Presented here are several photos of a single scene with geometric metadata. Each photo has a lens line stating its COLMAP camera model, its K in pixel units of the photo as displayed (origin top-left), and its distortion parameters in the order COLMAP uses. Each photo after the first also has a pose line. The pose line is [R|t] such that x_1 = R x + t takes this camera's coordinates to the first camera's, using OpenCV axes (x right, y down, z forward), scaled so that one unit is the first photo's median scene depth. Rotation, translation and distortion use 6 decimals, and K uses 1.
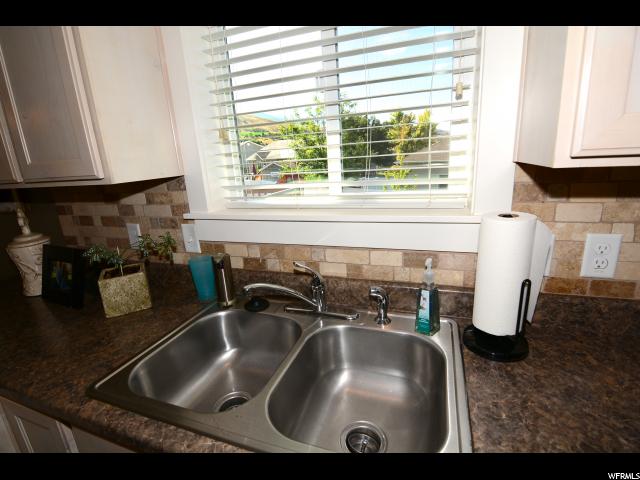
lens RADIAL K [[313.9, 0, 320.0], [0, 313.9, 240.0], [0, 0, 1]] dist [-0.000314, -0.015437]
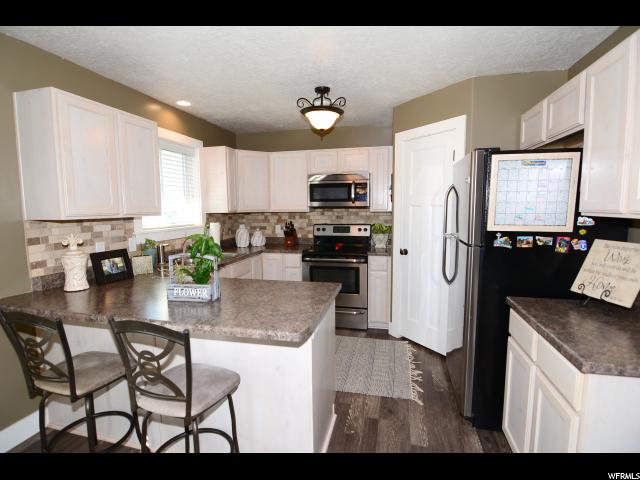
lens RADIAL K [[313.9, 0, 320.0], [0, 313.9, 240.0], [0, 0, 1]] dist [-0.000314, -0.015437]
pose [[-0.112594, -0.043654, 0.992682, -3.278715], [0.260684, 0.962743, 0.071905, 0.179053], [-0.958836, 0.266873, -0.097019, -0.055574]]
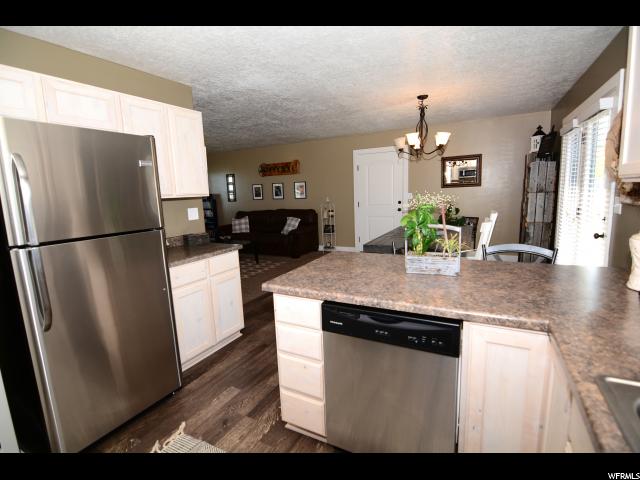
lens RADIAL K [[313.9, 0, 320.0], [0, 313.9, 240.0], [0, 0, 1]] dist [-0.000314, -0.015437]
pose [[-0.131258, 0.220935, -0.966416, 0.263553], [-0.197585, 0.949461, 0.243895, -0.024280], [0.971459, 0.222962, -0.080971, 0.050055]]
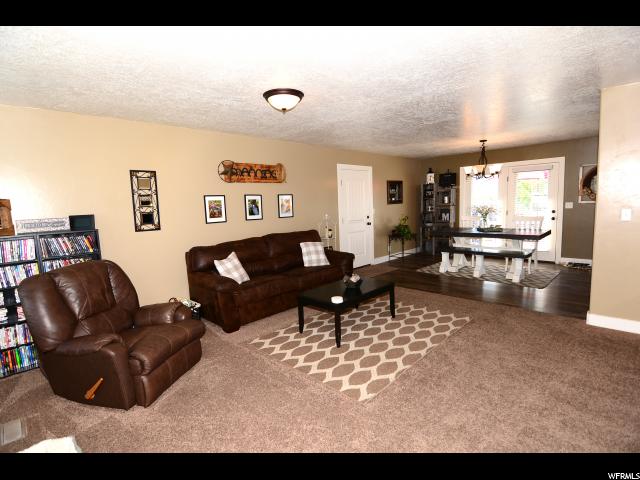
lens RADIAL K [[313.9, 0, 320.0], [0, 313.9, 240.0], [0, 0, 1]] dist [-0.000314, -0.015437]
pose [[0.907272, 0.074211, -0.413945, -4.003925], [-0.119344, 0.989274, -0.084220, 1.598615], [0.403255, 0.125813, 0.906397, -5.422986]]
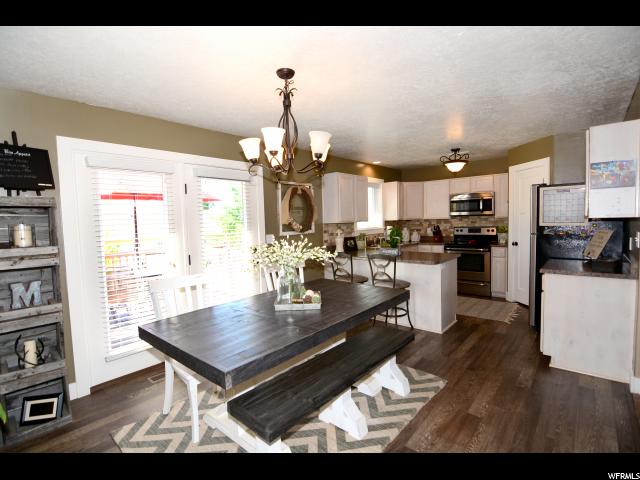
lens RADIAL K [[313.9, 0, 320.0], [0, 313.9, 240.0], [0, 0, 1]] dist [-0.000314, -0.015437]
pose [[0.351996, -0.011546, 0.935930, -5.713364], [0.240036, 0.967598, -0.078340, 0.343725], [-0.904699, 0.252233, 0.343362, -0.101915]]
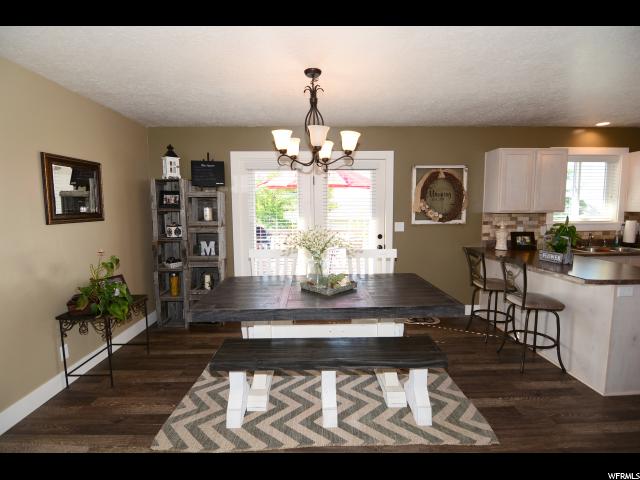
lens RADIAL K [[313.9, 0, 320.0], [0, 313.9, 240.0], [0, 0, 1]] dist [-0.000314, -0.015437]
pose [[0.928400, 0.015920, 0.371242, -4.580446], [0.045451, 0.986714, -0.155978, 0.594082], [-0.368793, 0.161684, 0.915341, -1.350349]]
